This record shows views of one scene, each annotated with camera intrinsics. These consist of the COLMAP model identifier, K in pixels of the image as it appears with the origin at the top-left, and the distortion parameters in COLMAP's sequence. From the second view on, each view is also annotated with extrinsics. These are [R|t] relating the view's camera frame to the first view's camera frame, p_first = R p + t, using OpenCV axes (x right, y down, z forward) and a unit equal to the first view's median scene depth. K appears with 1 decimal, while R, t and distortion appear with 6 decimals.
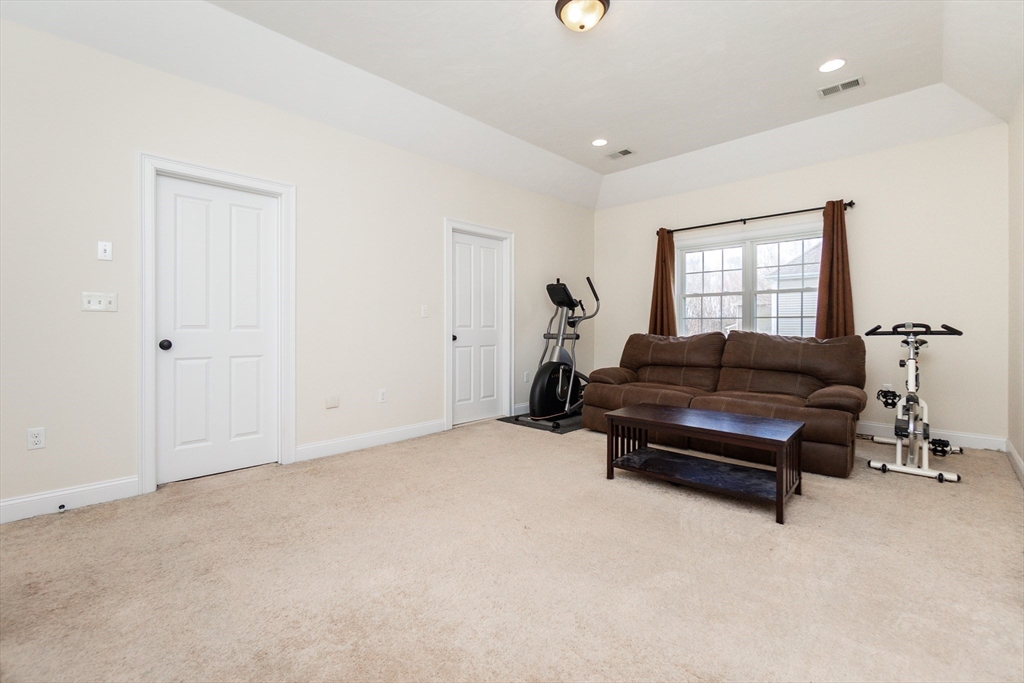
lens RADIAL K [[443.0, 0, 515.0], [0, 443.0, 335.1], [0, 0, 1]] dist [-0.007828, 0.001838]
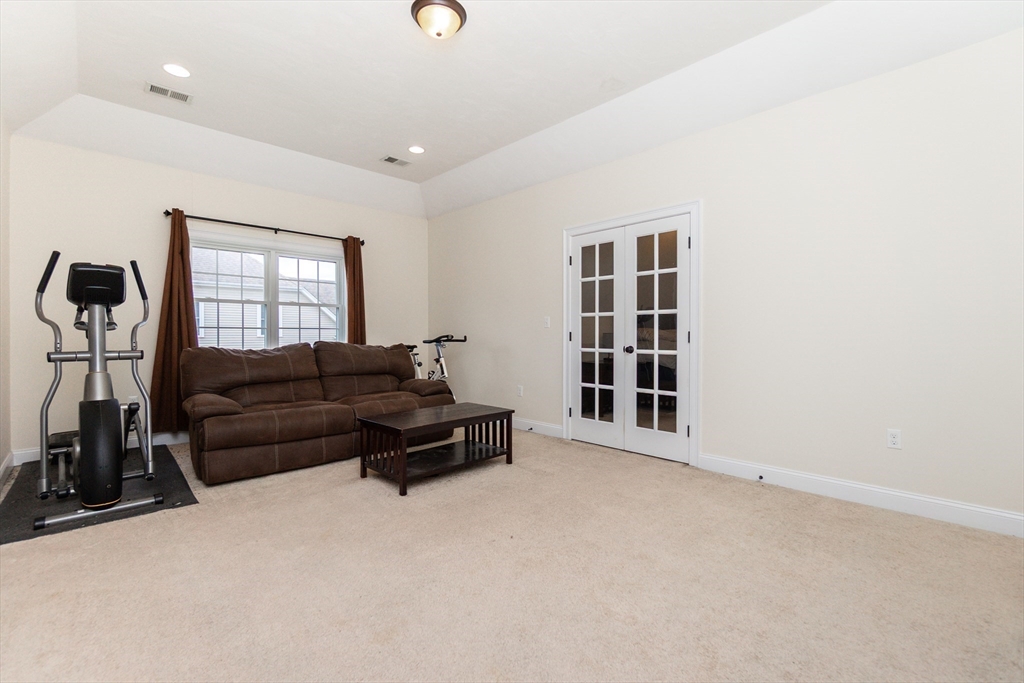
lens RADIAL K [[443.0, 0, 513.4], [0, 443.0, 338.8], [0, 0, 1]] dist [-0.007828, 0.001838]
pose [[0.044290, -0.008102, 0.998986, -0.447318], [0.022706, 0.999717, 0.007101, -0.010944], [-0.998761, 0.022368, 0.044461, 0.429803]]
